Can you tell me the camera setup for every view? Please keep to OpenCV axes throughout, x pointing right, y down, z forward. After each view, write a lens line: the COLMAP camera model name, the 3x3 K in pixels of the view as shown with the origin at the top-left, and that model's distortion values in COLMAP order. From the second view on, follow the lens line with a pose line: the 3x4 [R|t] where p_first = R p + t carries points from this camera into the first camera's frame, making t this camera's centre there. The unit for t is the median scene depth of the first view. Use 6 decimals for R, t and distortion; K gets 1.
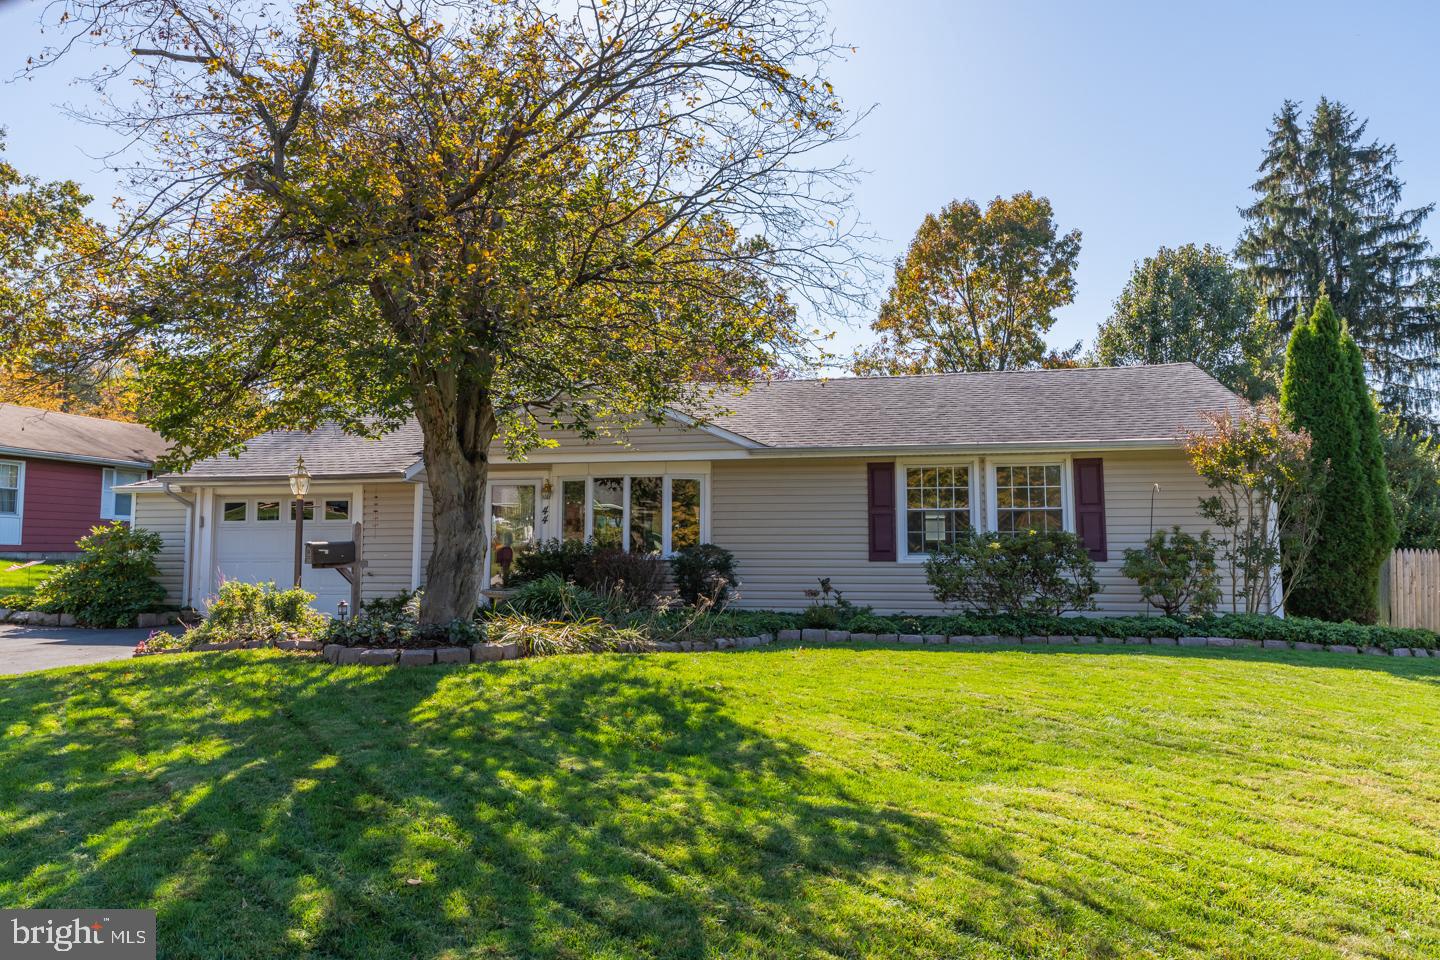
lens RADIAL K [[932.0, 0, 719.3], [0, 932.0, 482.2], [0, 0, 1]] dist [-0.002896, -0.000637]
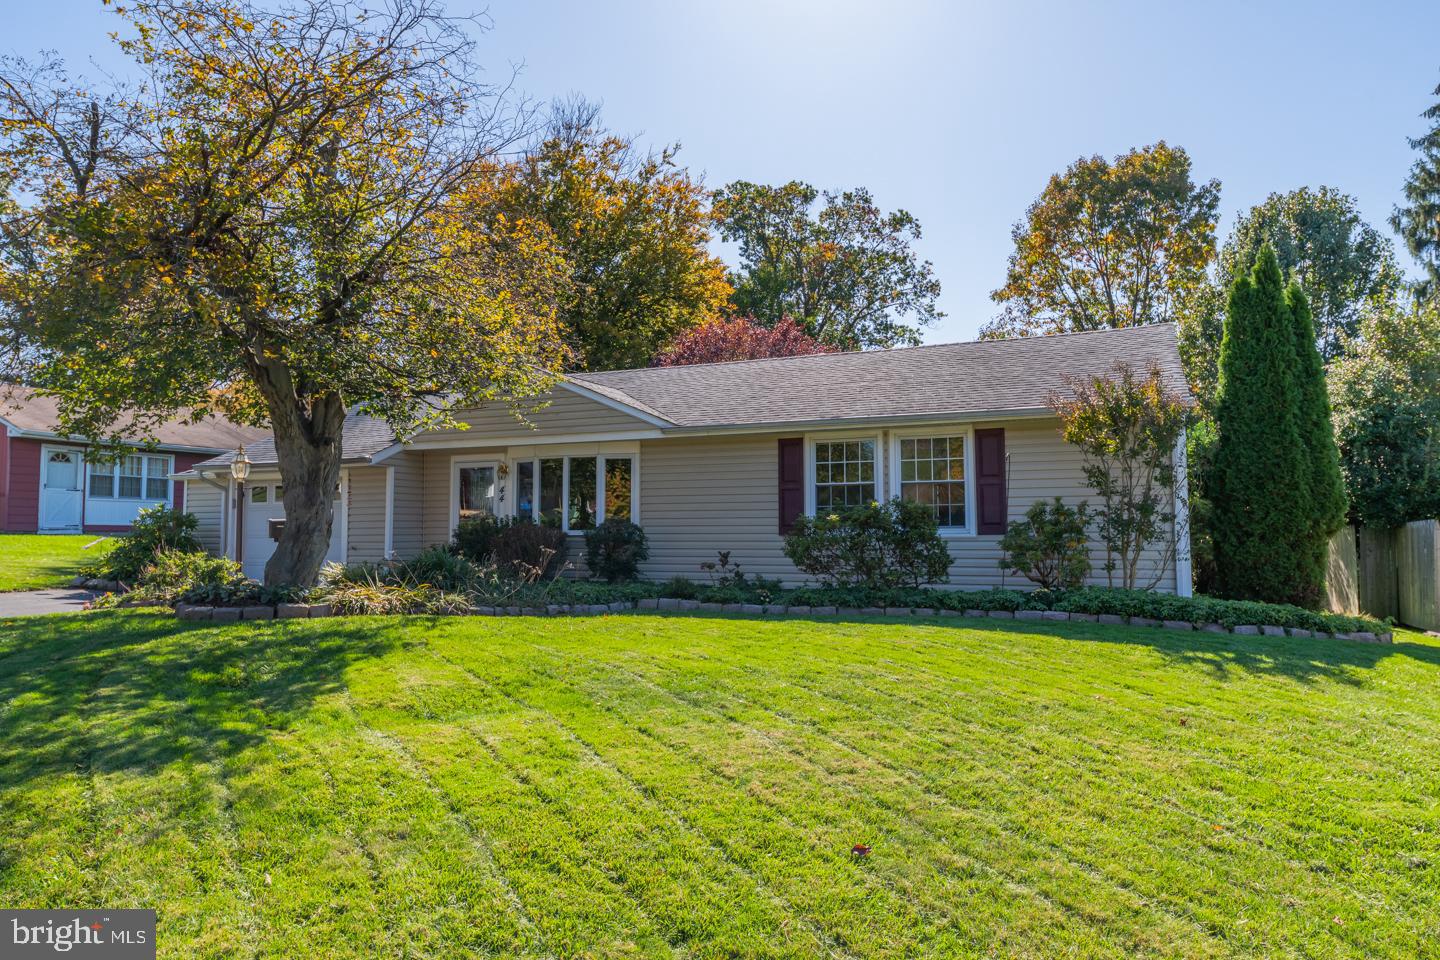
lens RADIAL K [[932.0, 0, 723.1], [0, 932.0, 477.6], [0, 0, 1]] dist [-0.002896, -0.000637]
pose [[0.977160, -0.015936, -0.211906, 0.317172], [0.018970, 0.999745, 0.012290, 0.007982], [0.211656, -0.016029, 0.977213, -0.008947]]
